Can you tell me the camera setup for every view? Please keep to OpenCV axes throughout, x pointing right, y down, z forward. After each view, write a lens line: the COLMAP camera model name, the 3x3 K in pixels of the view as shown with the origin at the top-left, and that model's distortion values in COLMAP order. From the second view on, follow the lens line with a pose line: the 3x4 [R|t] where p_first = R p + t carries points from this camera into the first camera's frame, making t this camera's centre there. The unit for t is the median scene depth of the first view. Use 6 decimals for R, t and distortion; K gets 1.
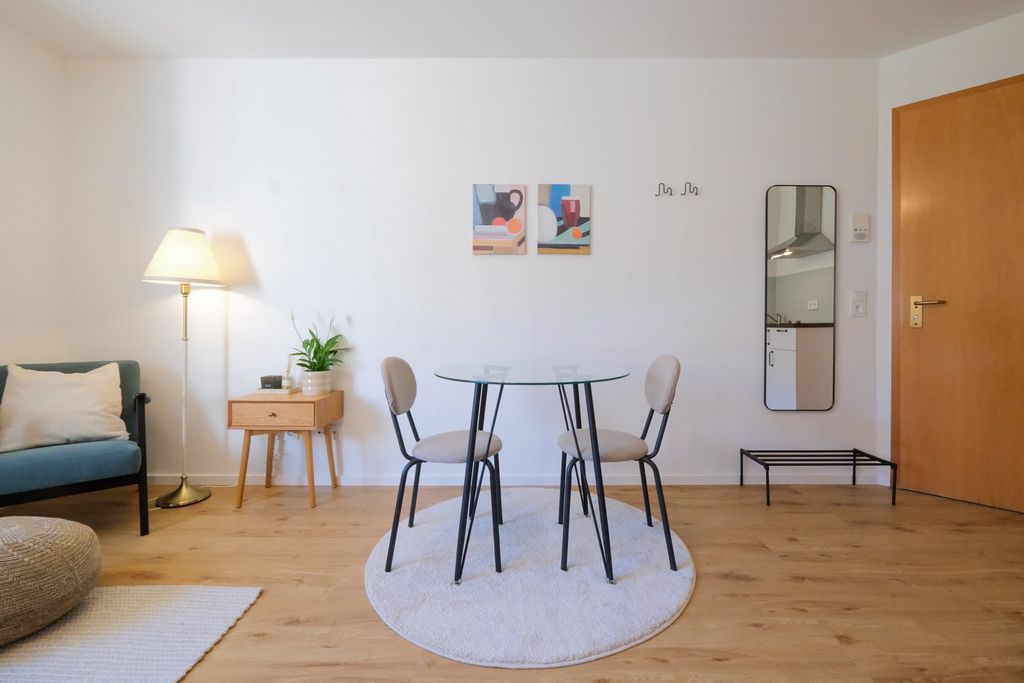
lens RADIAL K [[449.7, 0, 525.3], [0, 449.7, 322.6], [0, 0, 1]] dist [-0.005376, -0.000343]
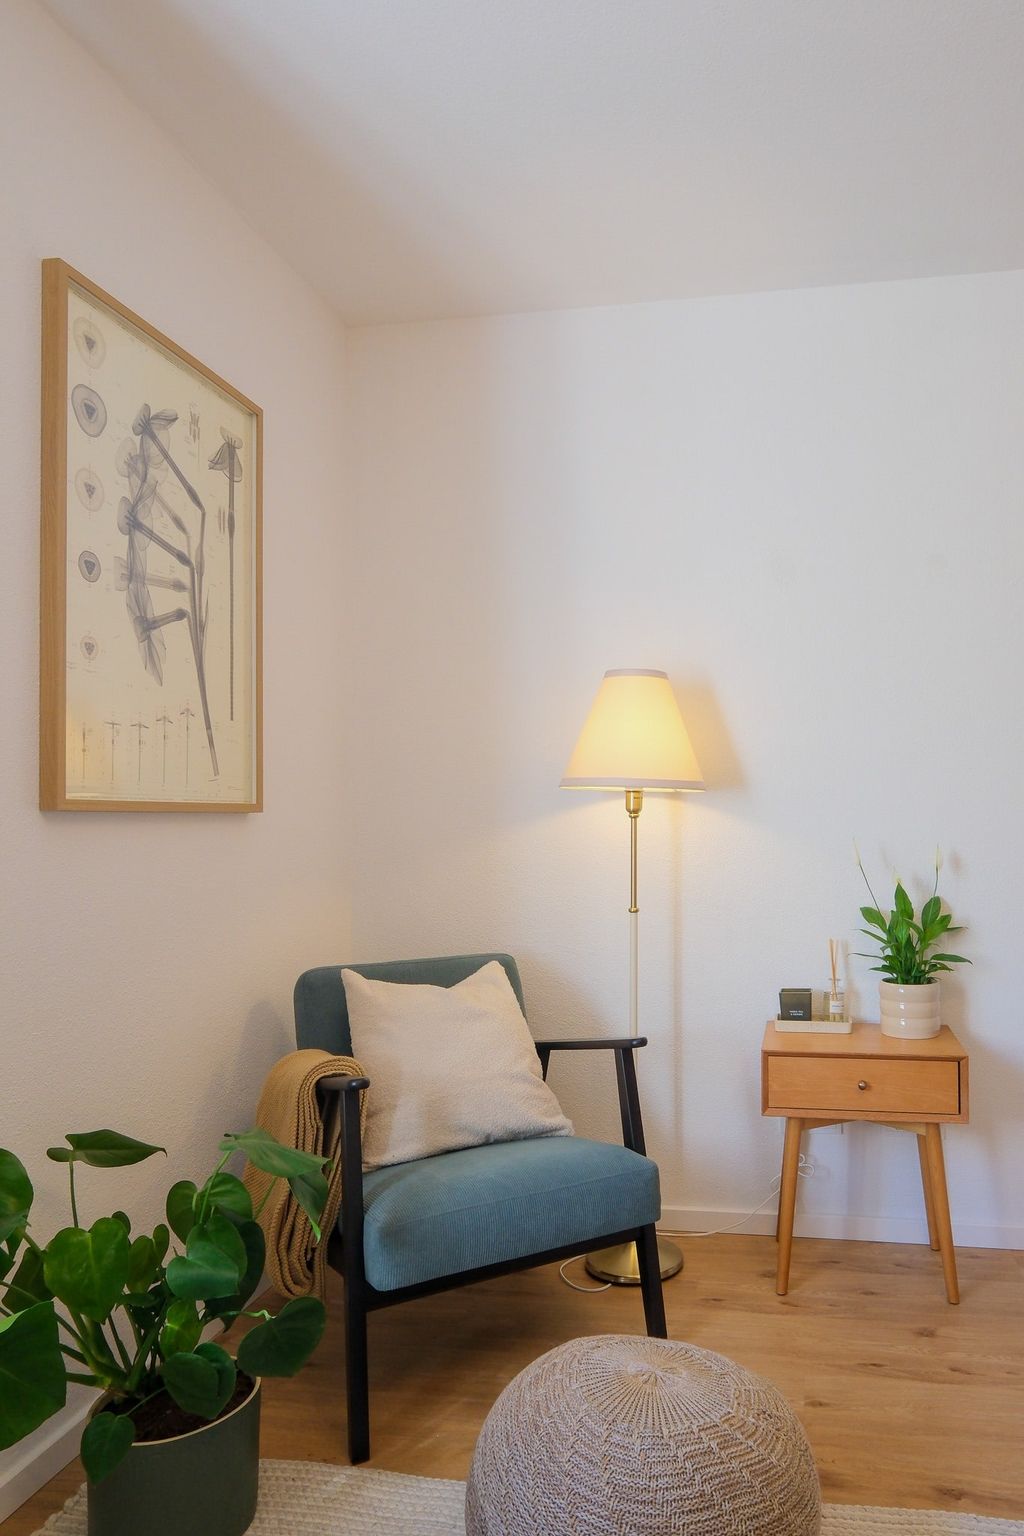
lens RADIAL K [[977.0, 0, 611.4], [0, 977.0, 790.7], [0, 0, 1]] dist [0.006158, -0.001903]
pose [[0.990083, -0.011700, -0.139993, -0.650309], [0.007543, 0.999516, -0.030194, -0.055616], [0.140279, 0.028839, 0.989692, 0.005206]]
